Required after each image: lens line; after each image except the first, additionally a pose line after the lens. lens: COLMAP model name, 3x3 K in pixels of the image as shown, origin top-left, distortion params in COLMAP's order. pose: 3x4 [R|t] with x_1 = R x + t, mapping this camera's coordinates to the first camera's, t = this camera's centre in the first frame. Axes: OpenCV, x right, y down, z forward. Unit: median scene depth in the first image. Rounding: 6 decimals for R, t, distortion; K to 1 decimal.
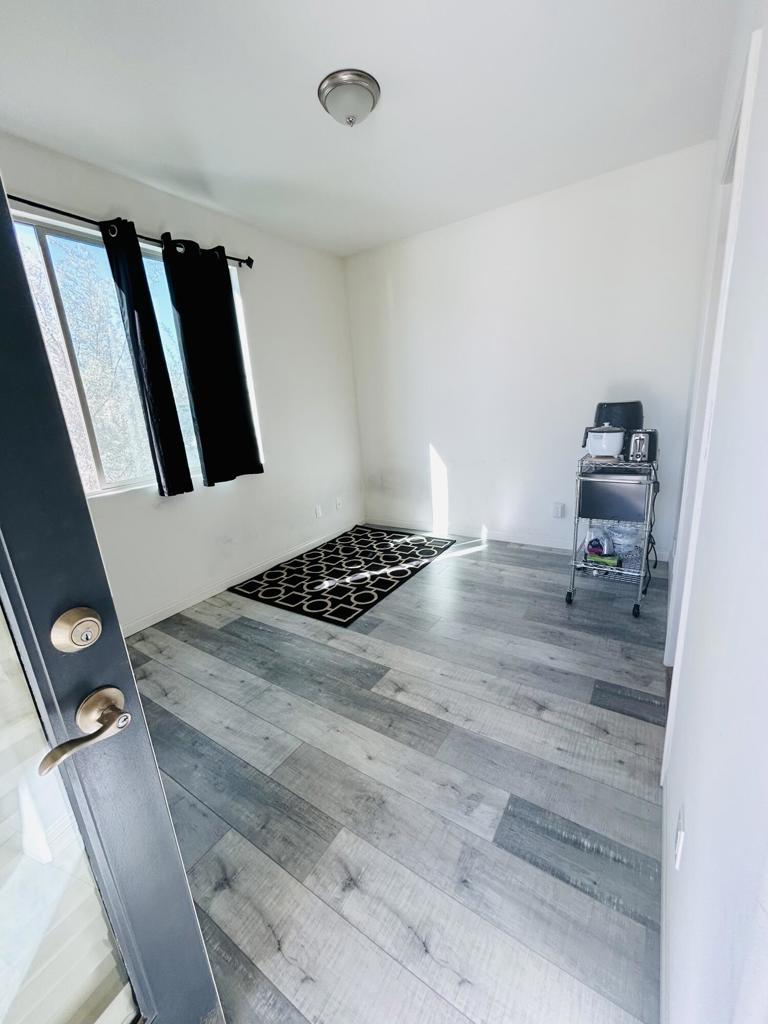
lens RADIAL K [[413.2, 0, 386.5], [0, 413.2, 509.5], [0, 0, 1]] dist [0.004635, -0.001292]
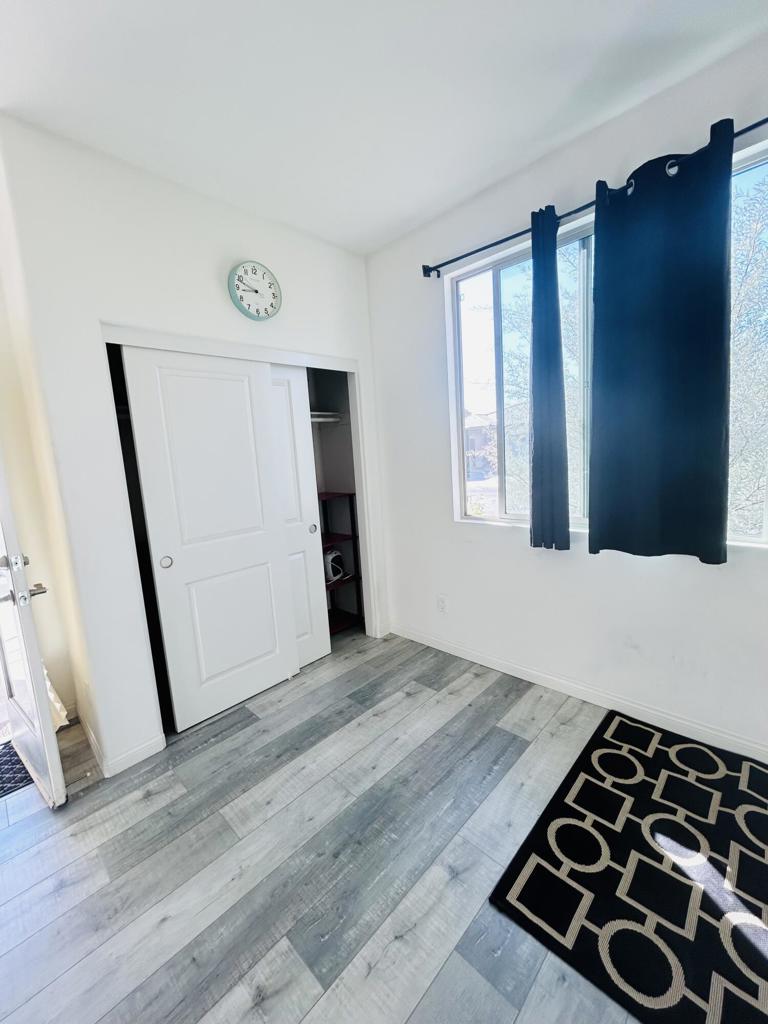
lens RADIAL K [[413.2, 0, 382.0], [0, 413.2, 507.7], [0, 0, 1]] dist [0.004635, -0.001292]
pose [[-0.184034, 0.212102, -0.959763, 0.302966], [-0.174235, 0.953937, 0.244224, -0.263169], [0.967354, 0.212170, -0.138601, 0.858883]]
